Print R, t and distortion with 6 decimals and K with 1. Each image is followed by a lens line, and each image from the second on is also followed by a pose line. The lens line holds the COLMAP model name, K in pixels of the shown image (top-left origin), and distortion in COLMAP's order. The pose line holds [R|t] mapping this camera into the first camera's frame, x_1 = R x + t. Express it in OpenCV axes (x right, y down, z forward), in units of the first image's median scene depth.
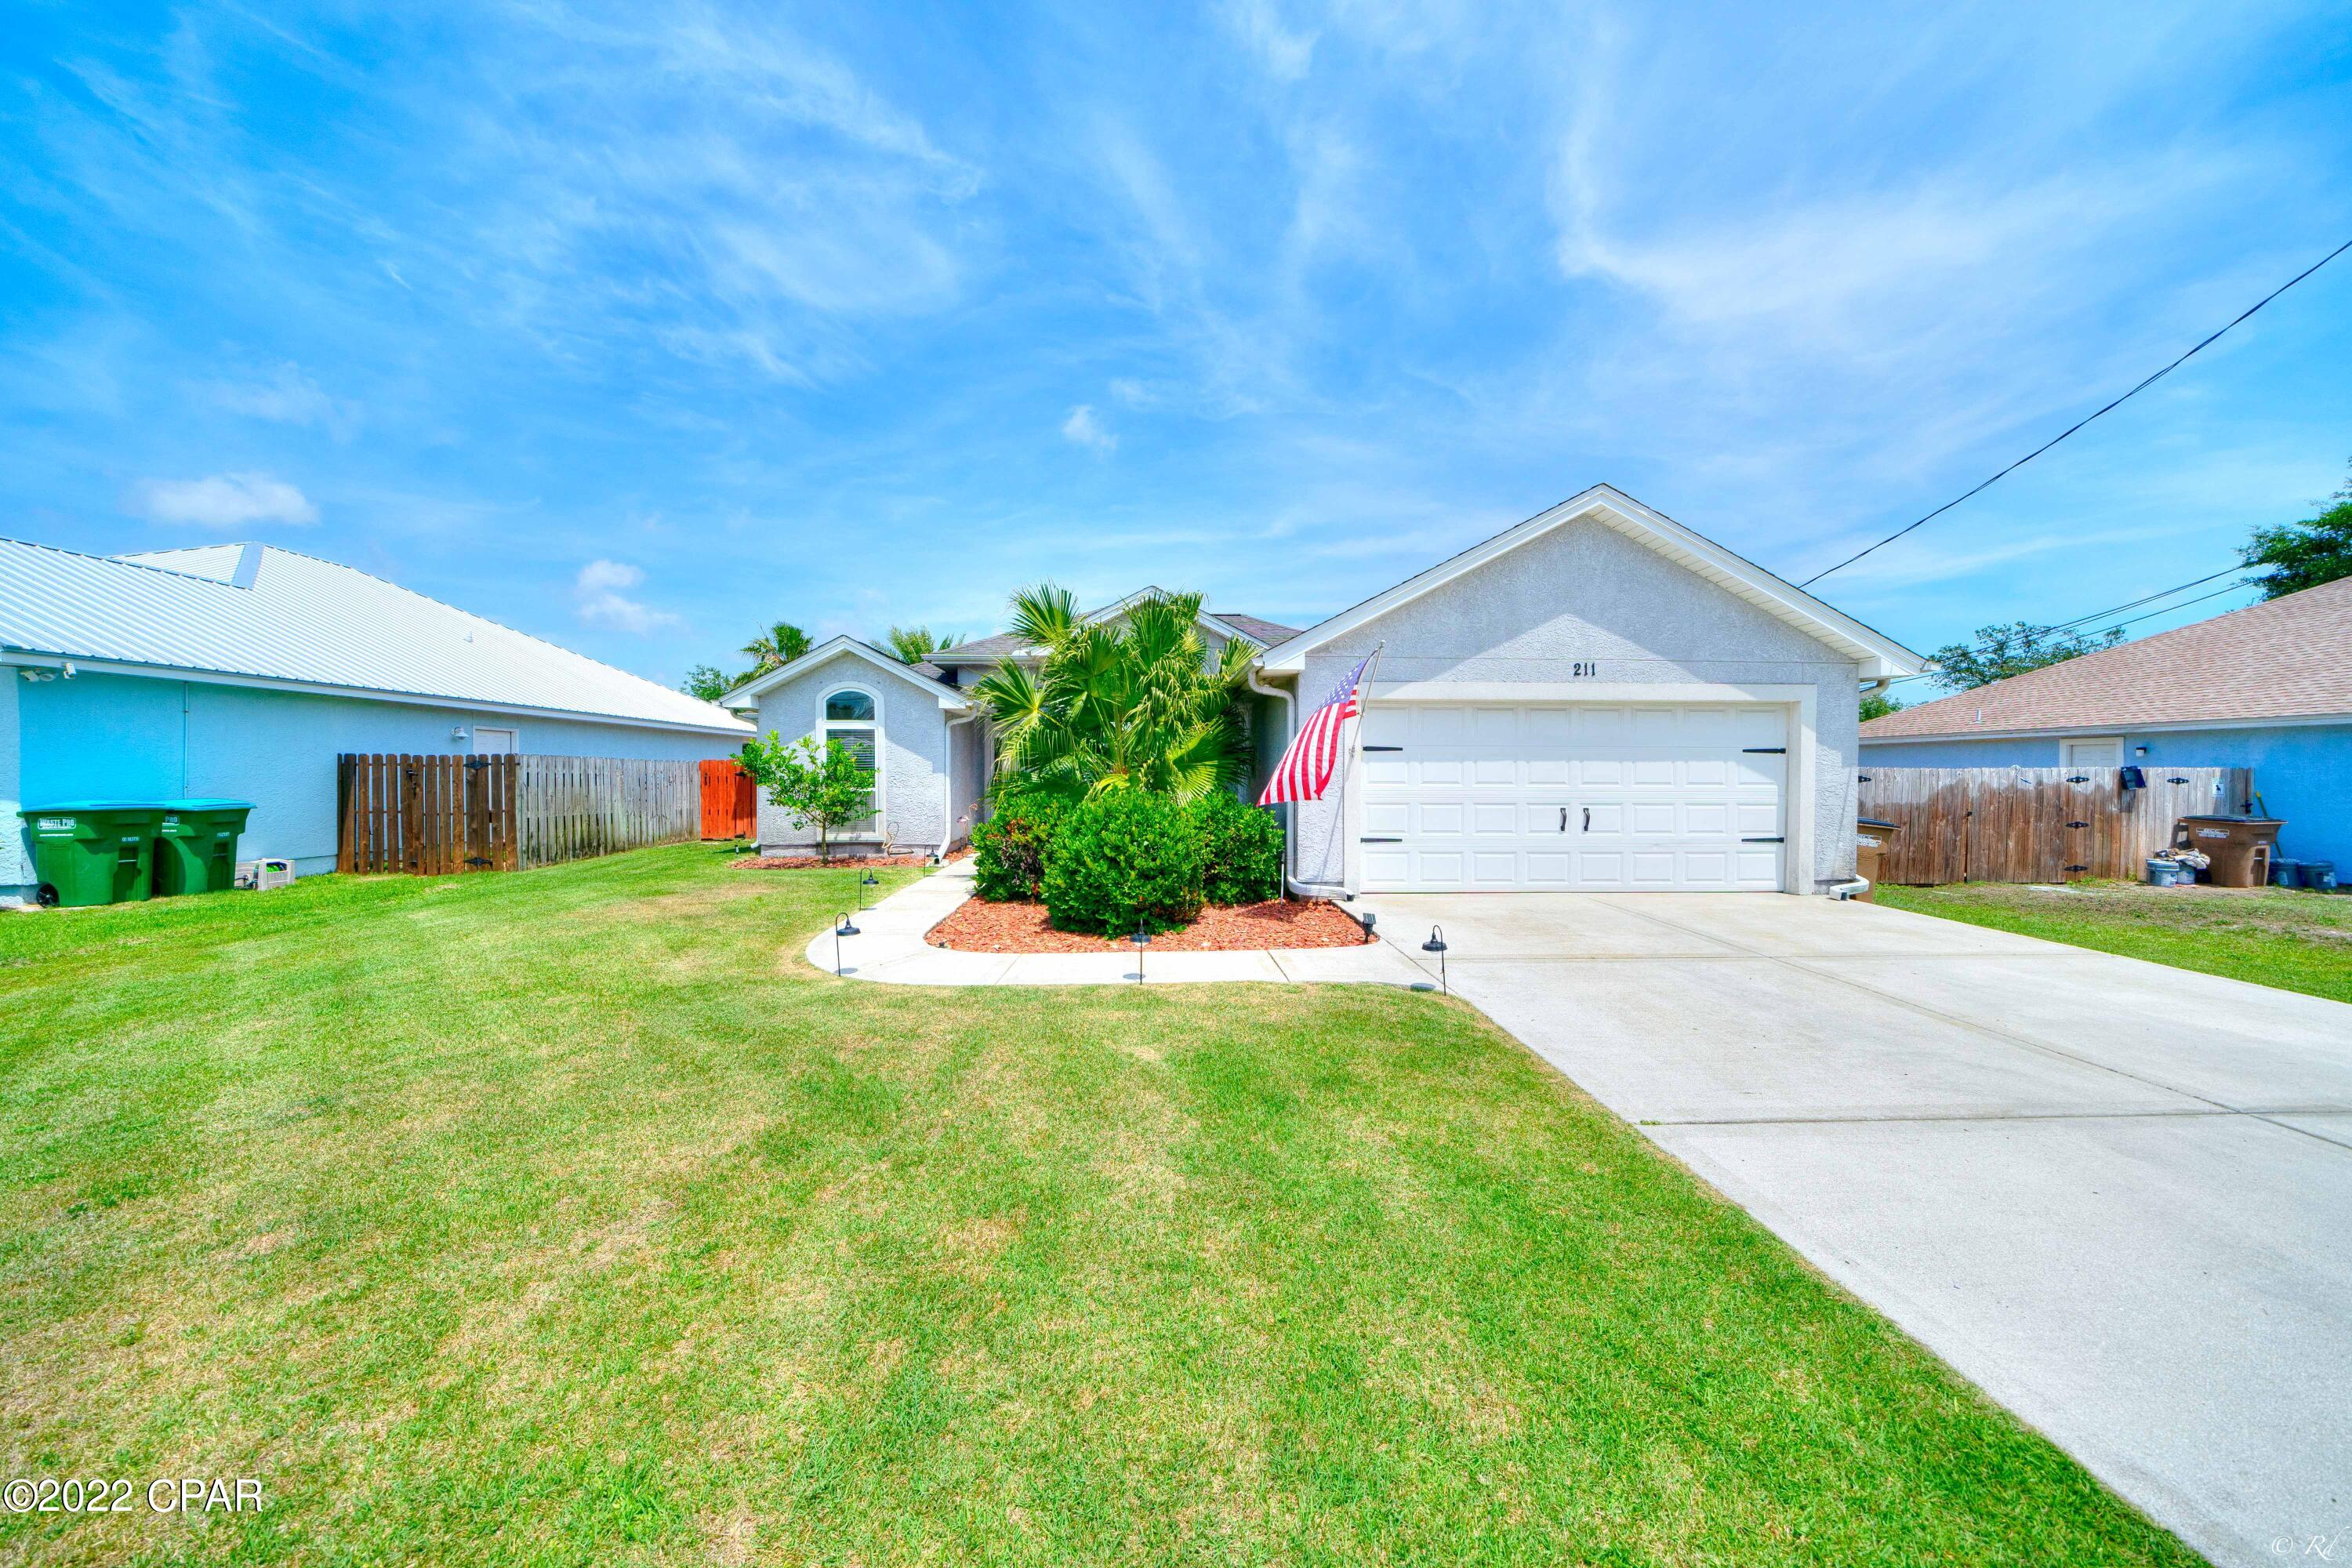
lens RADIAL K [[805.4, 0, 1168.5], [0, 805.4, 777.8], [0, 0, 1]] dist [-0.007315, -0.000079]
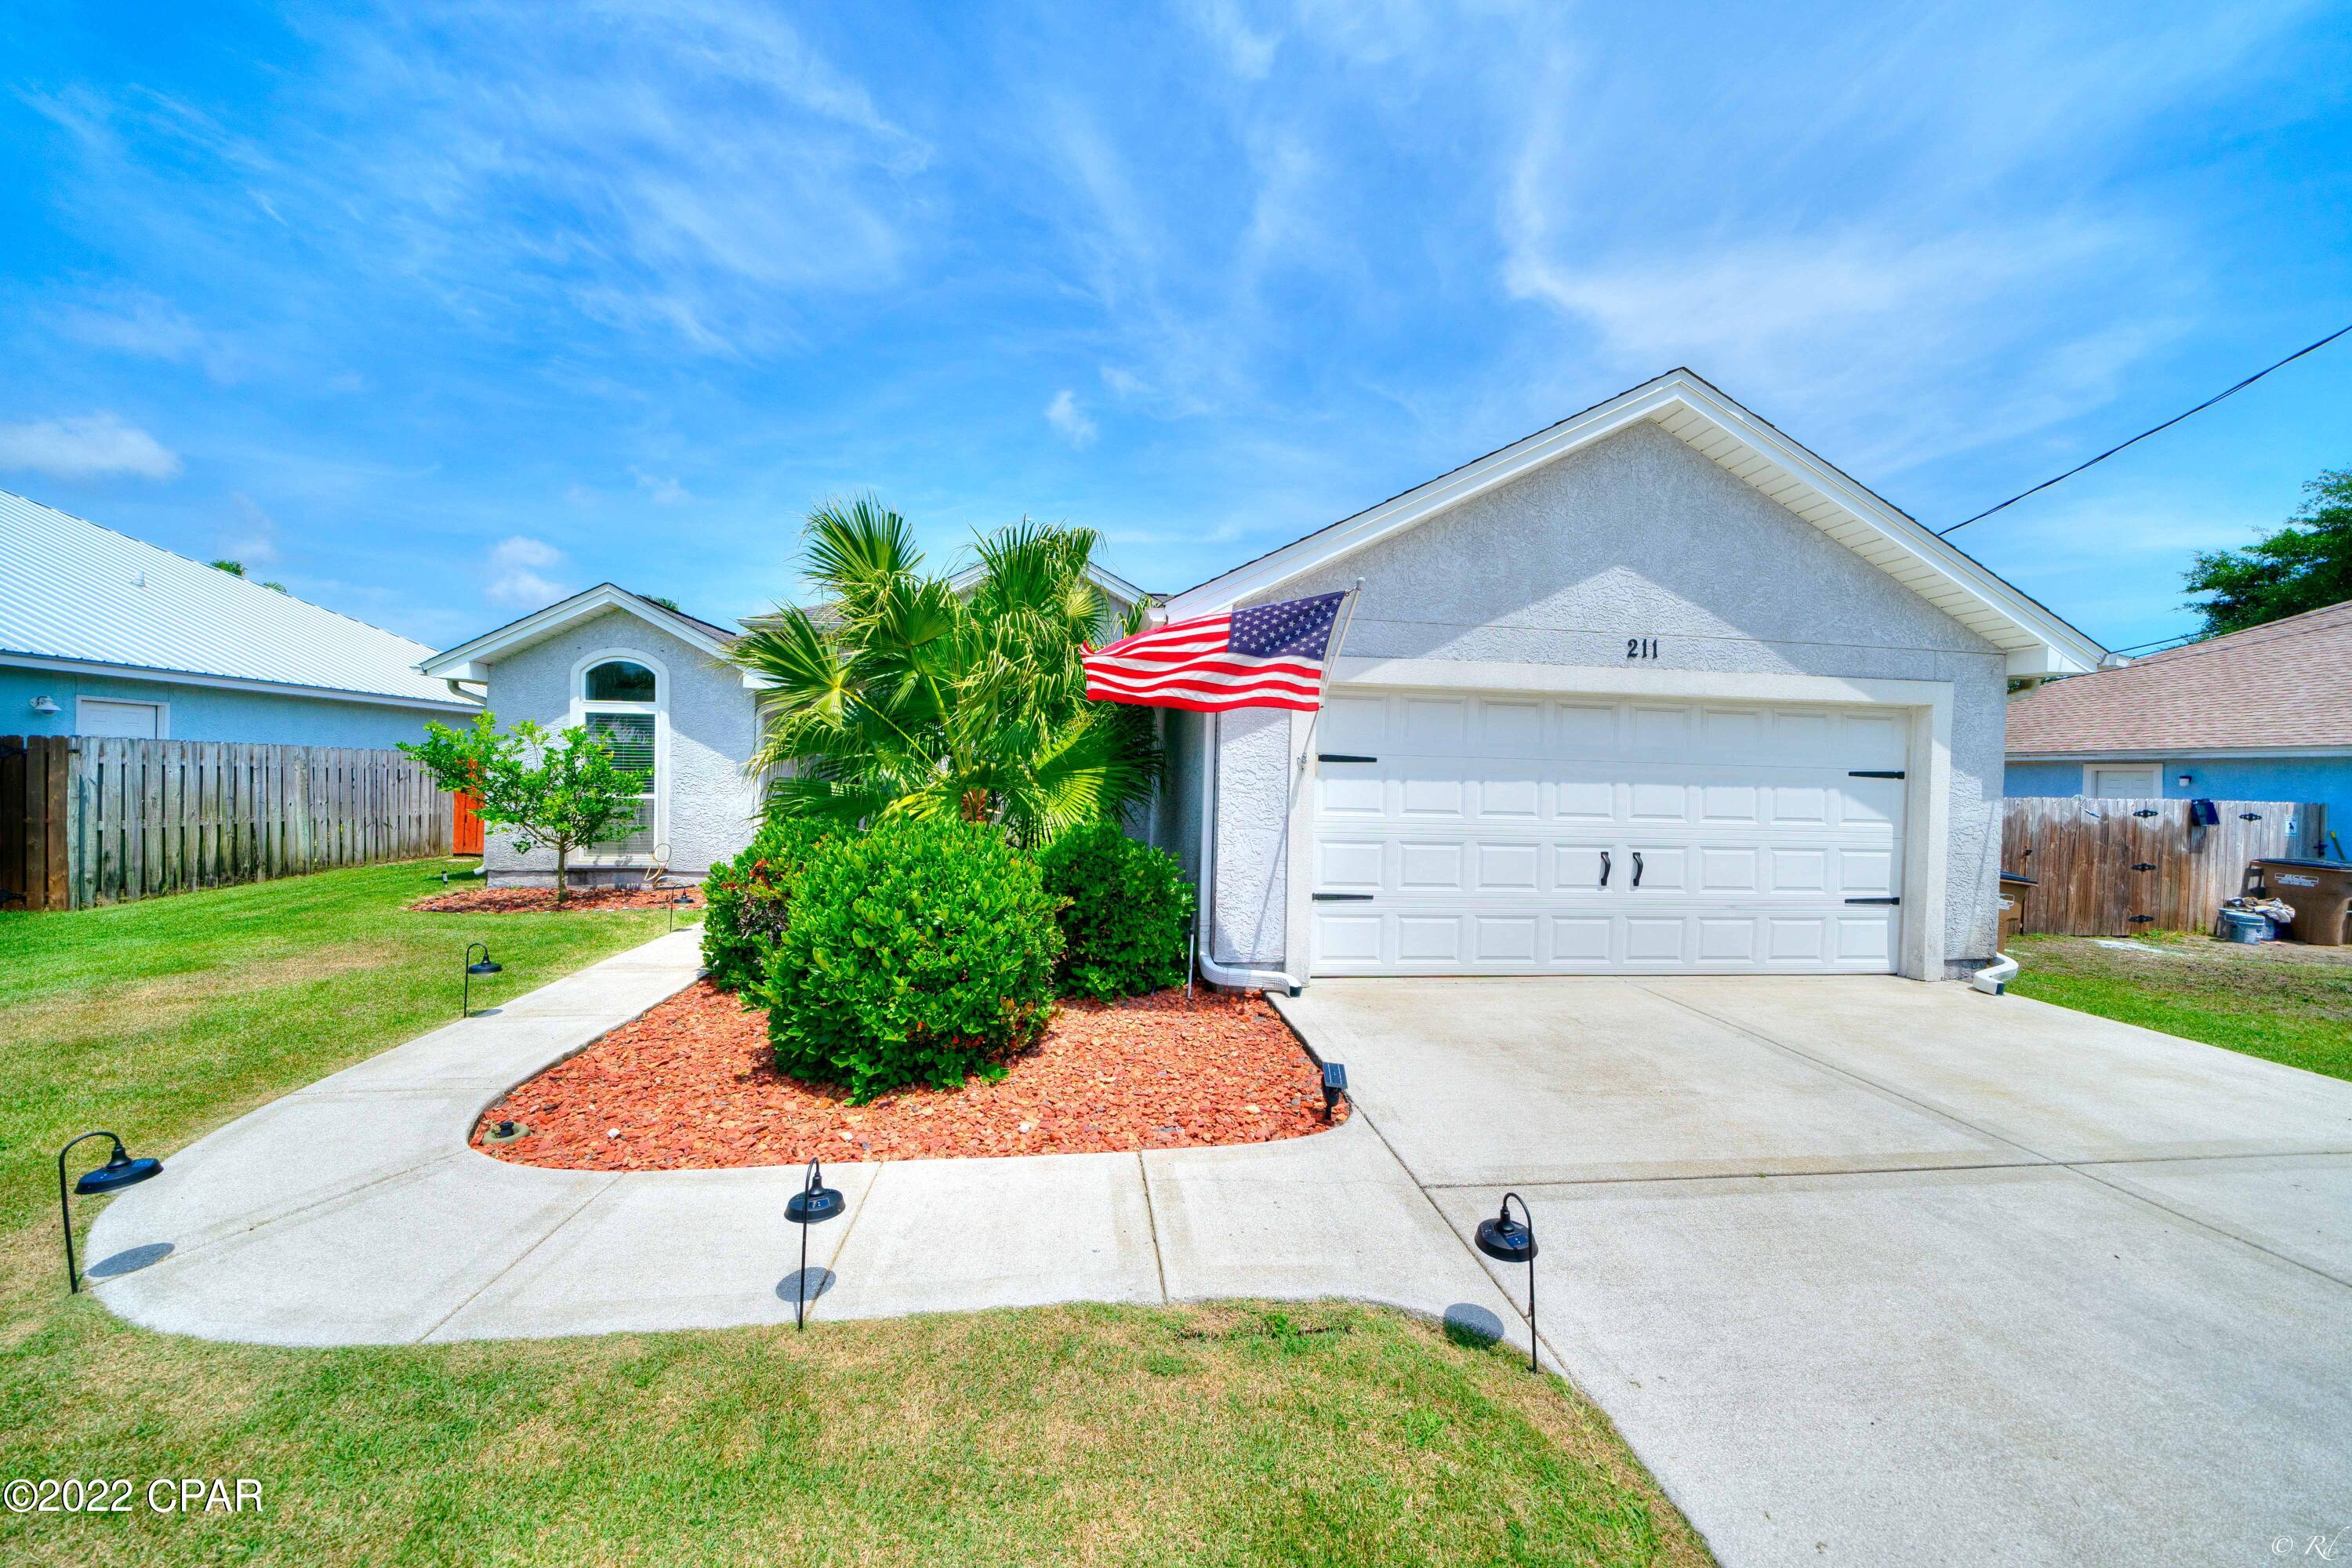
lens RADIAL K [[818.0, 0, 1171.1], [0, 818.0, 784.5], [0, 0, 1]] dist [-0.008338, 0.000169]
pose [[0.996979, 0.021217, 0.074721, 0.054577], [-0.021544, 0.999762, 0.003577, -0.010901], [-0.074627, -0.005176, 0.997198, 0.259320]]
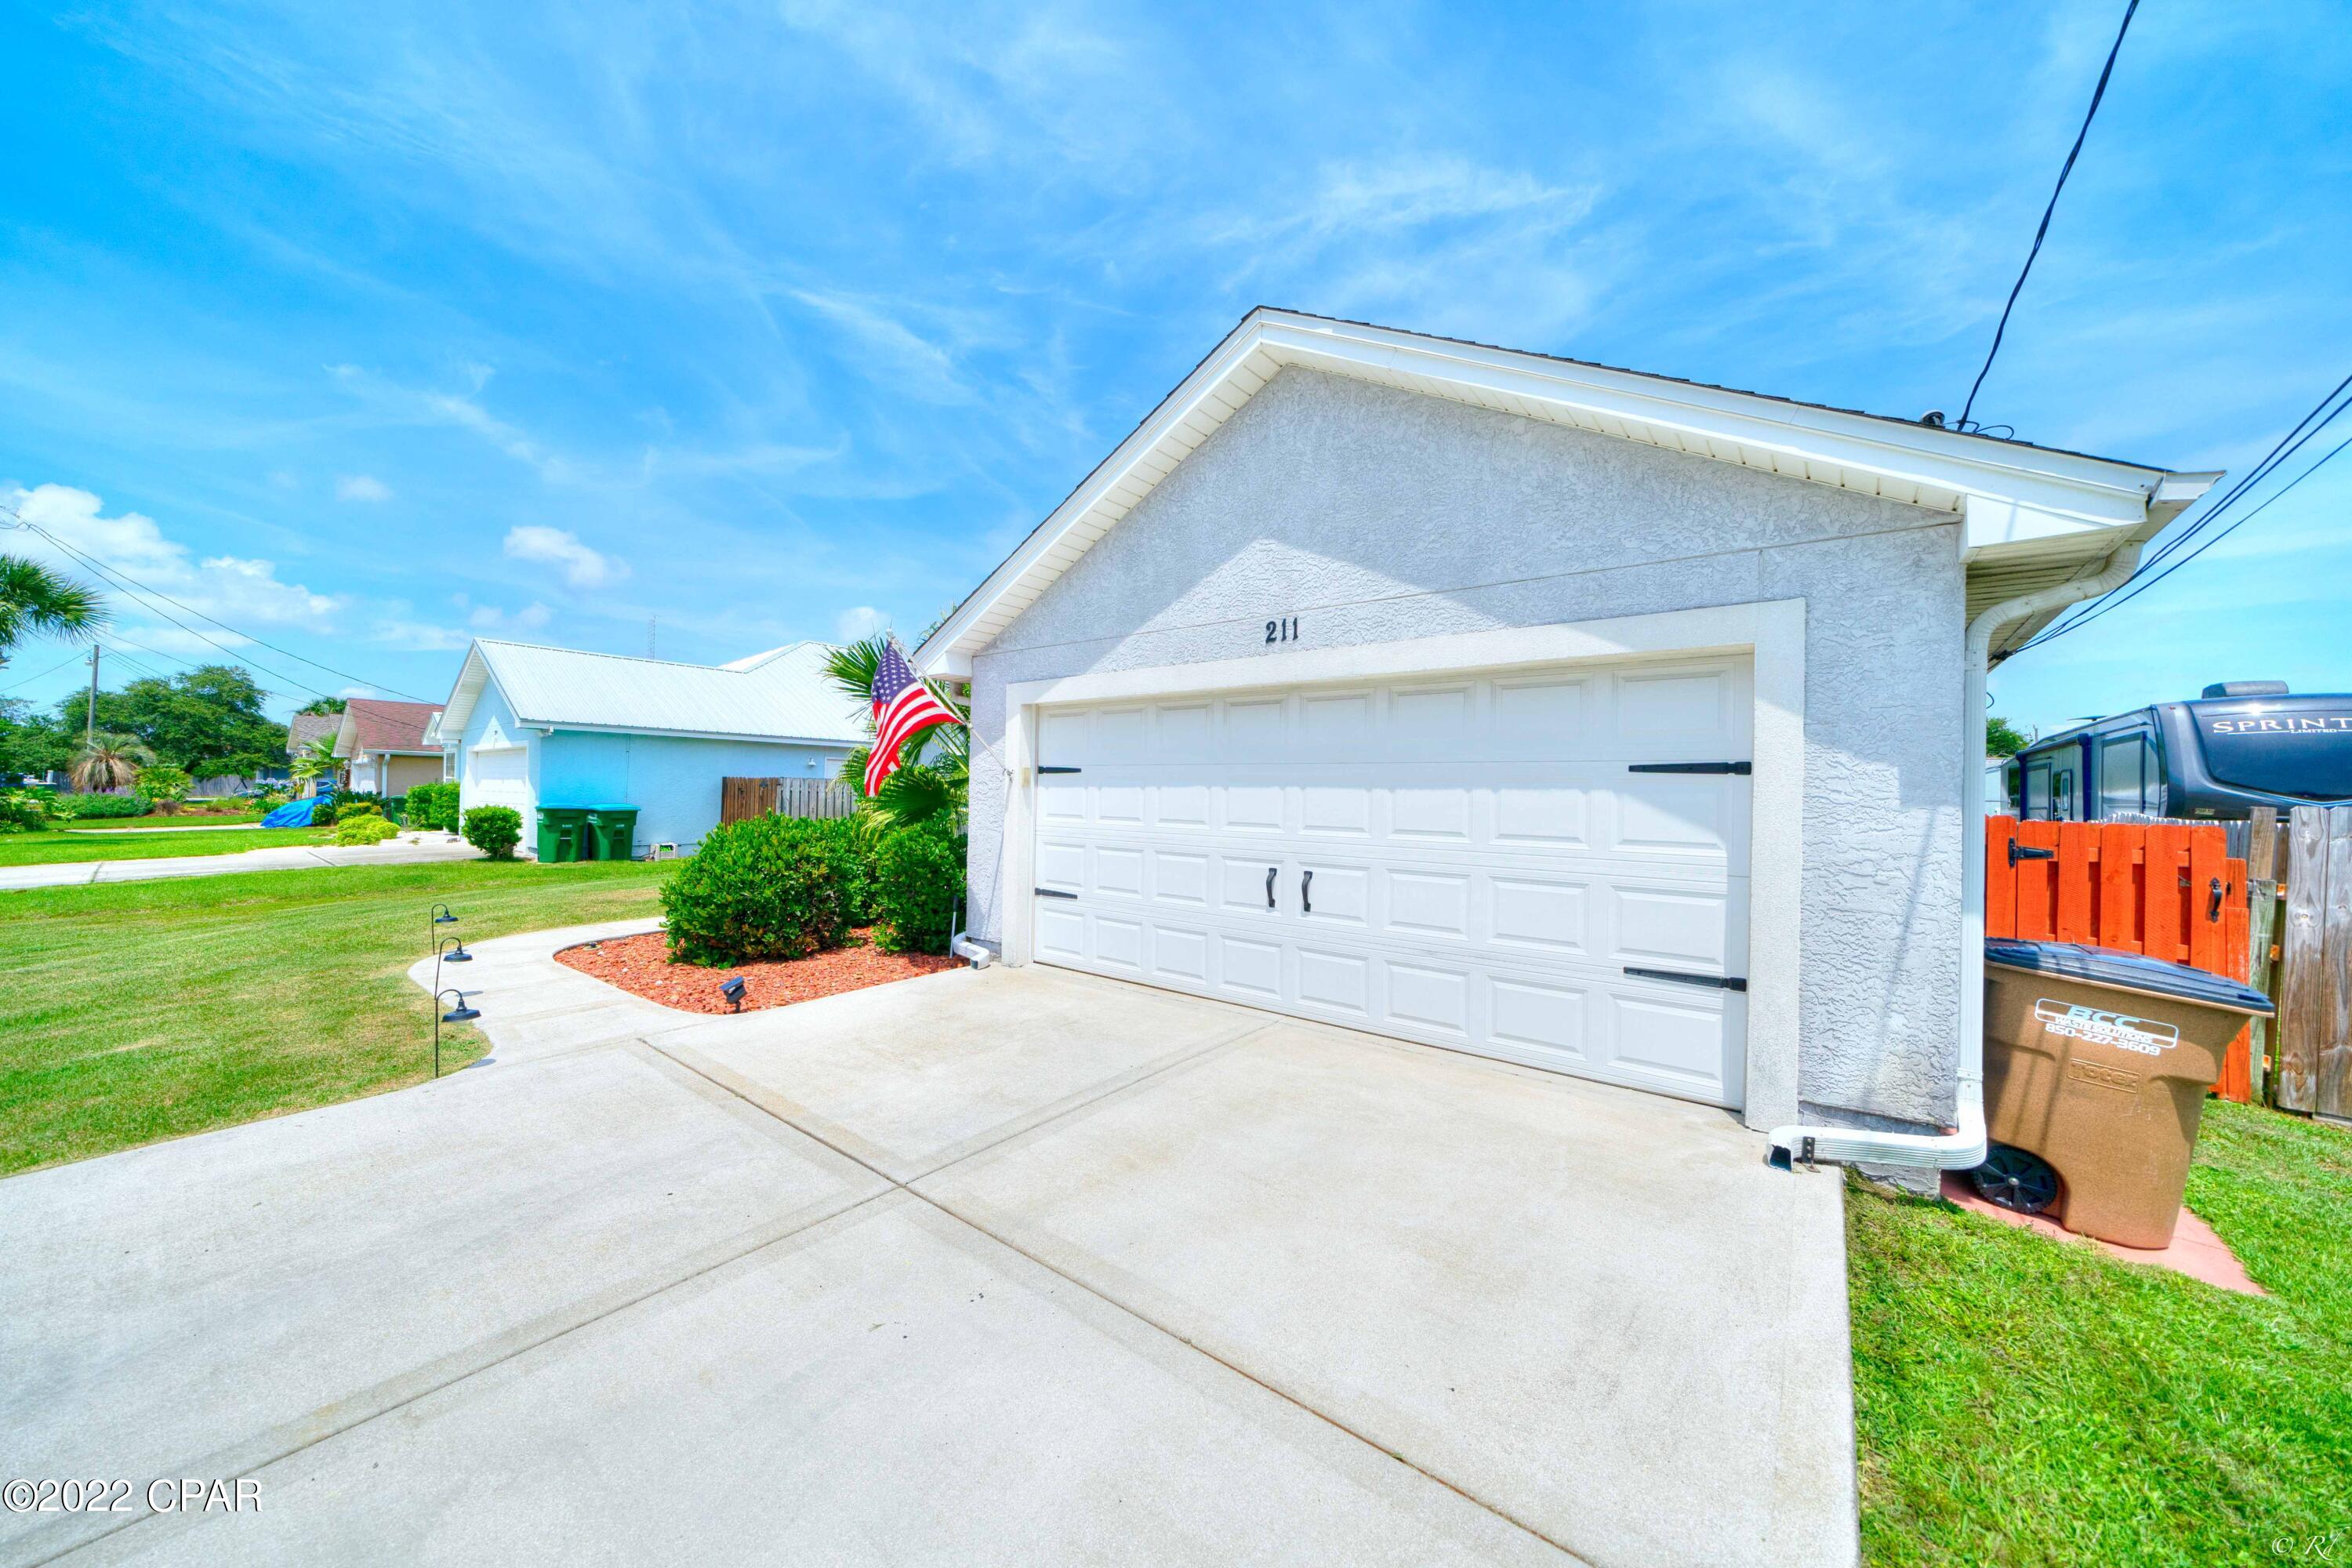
lens RADIAL K [[778.3, 0, 1179.8], [0, 778.3, 800.4], [0, 0, 1]] dist [-0.005547, -0.000012]
pose [[0.772751, 0.017431, -0.634469, 0.618946], [-0.033045, 0.999372, -0.012791, -0.001790], [0.633848, 0.030851, 0.772842, 0.394560]]
